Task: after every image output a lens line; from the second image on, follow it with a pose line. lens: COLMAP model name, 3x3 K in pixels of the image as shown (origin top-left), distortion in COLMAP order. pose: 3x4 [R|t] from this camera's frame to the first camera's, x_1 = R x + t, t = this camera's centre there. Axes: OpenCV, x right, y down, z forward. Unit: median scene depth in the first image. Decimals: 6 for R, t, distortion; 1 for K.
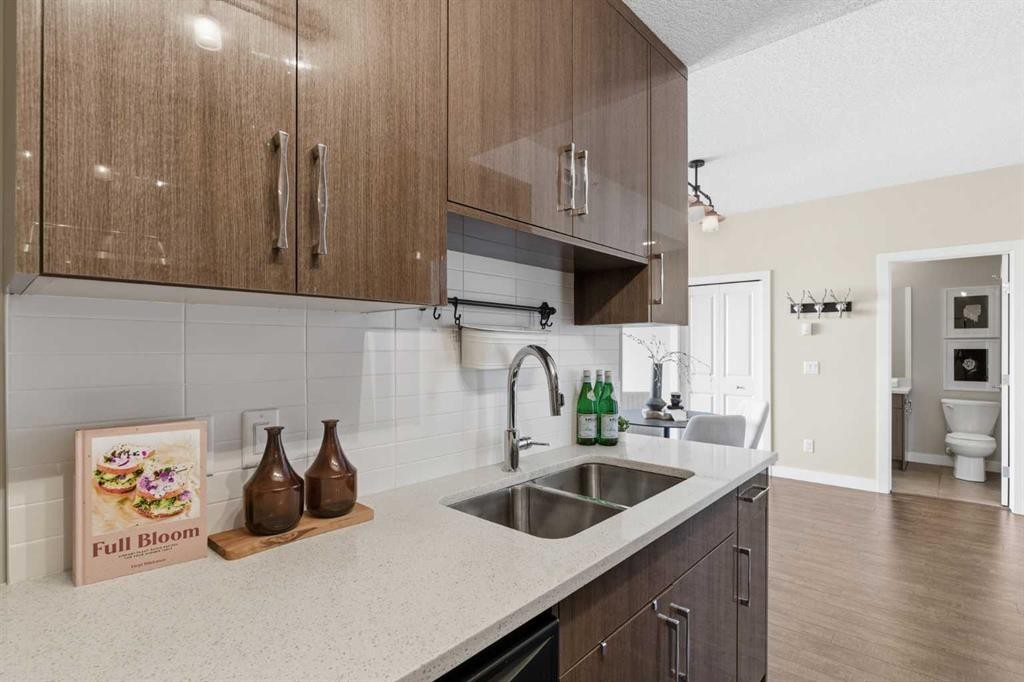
lens RADIAL K [[449.8, 0, 512.0], [0, 449.8, 341.0], [0, 0, 1]] dist [-0.003234, 0.000921]
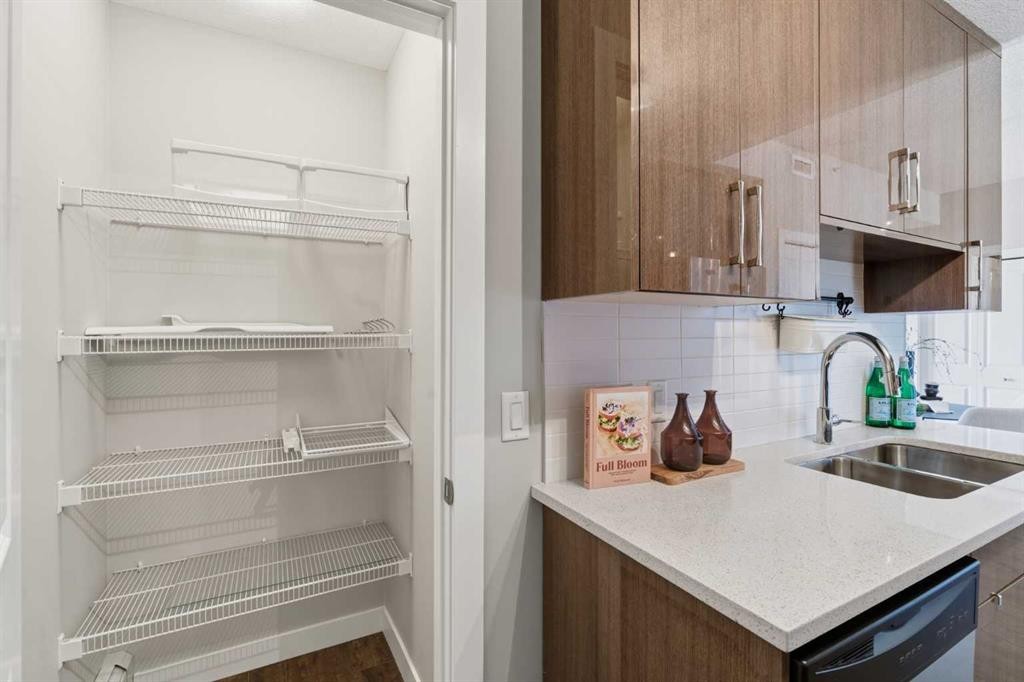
lens RADIAL K [[435.4, 0, 508.3], [0, 435.4, 330.7], [0, 0, 1]] dist [0.002767, 0.000922]
pose [[0.953106, -0.006754, -0.302562, -0.601800], [0.007765, 0.999968, 0.002140, -0.004463], [0.302537, -0.004389, 0.953127, -0.396841]]
